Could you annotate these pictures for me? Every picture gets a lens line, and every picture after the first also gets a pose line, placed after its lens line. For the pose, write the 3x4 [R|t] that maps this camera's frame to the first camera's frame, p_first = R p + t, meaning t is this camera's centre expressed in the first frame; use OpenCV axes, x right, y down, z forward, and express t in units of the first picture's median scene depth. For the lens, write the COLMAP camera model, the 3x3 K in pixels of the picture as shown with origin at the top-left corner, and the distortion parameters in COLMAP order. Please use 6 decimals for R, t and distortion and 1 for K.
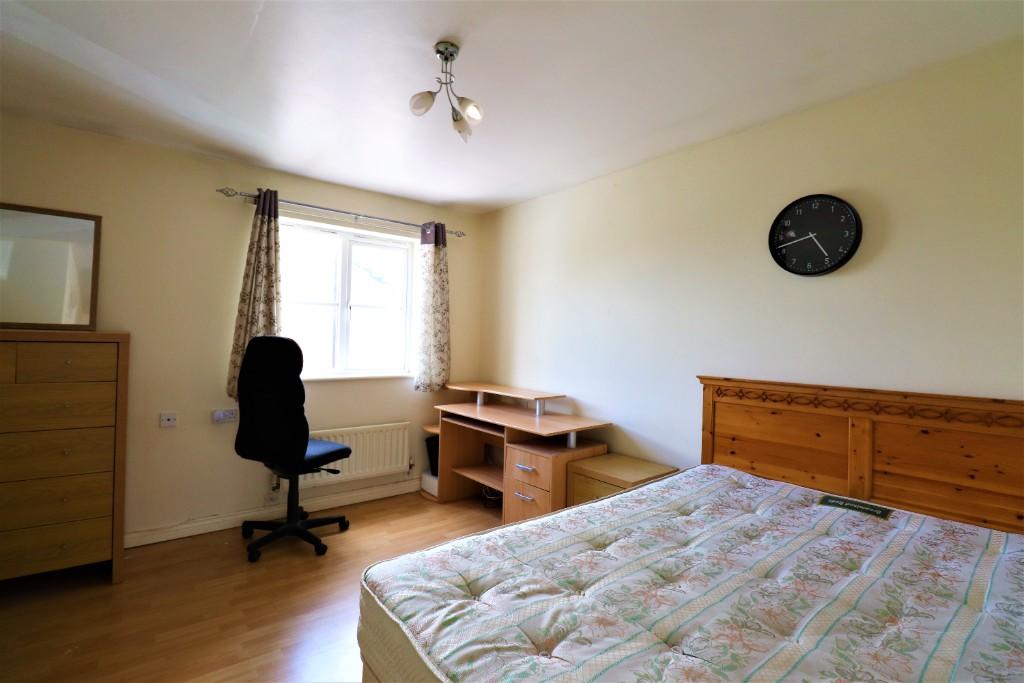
lens RADIAL K [[477.6, 0, 509.9], [0, 477.6, 330.1], [0, 0, 1]] dist [-0.015402, -0.000353]
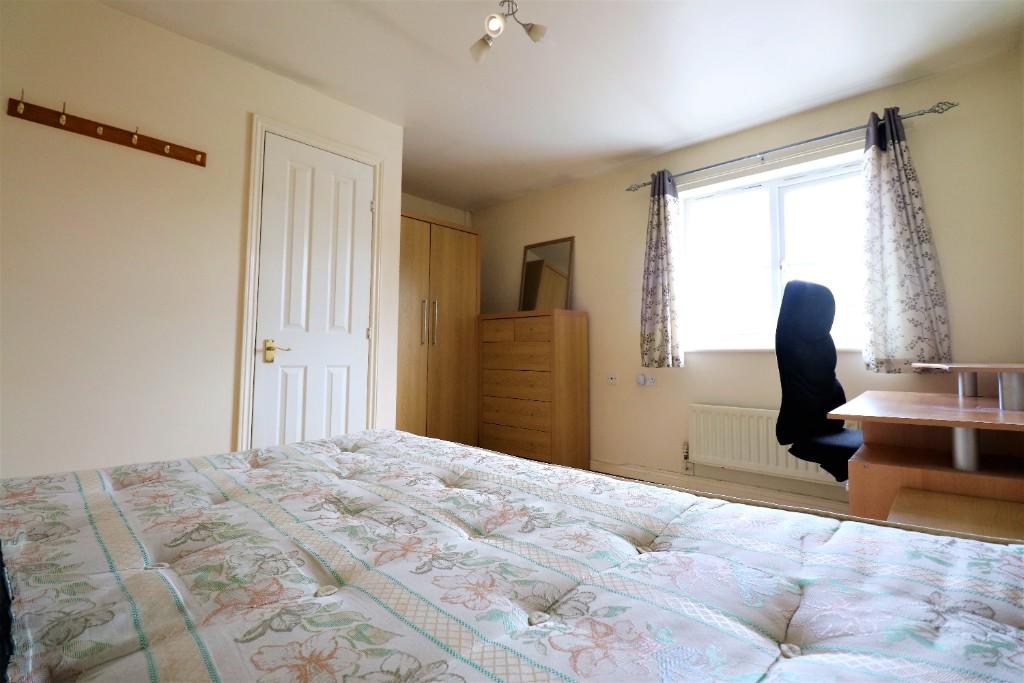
lens RADIAL K [[477.6, 0, 509.9], [0, 477.6, 330.1], [0, 0, 1]] dist [-0.015402, -0.000353]
pose [[0.128733, -0.079391, -0.988496, 0.494956], [0.008871, 0.996843, -0.078906, 0.147709], [0.991640, 0.001389, 0.129030, 0.524601]]
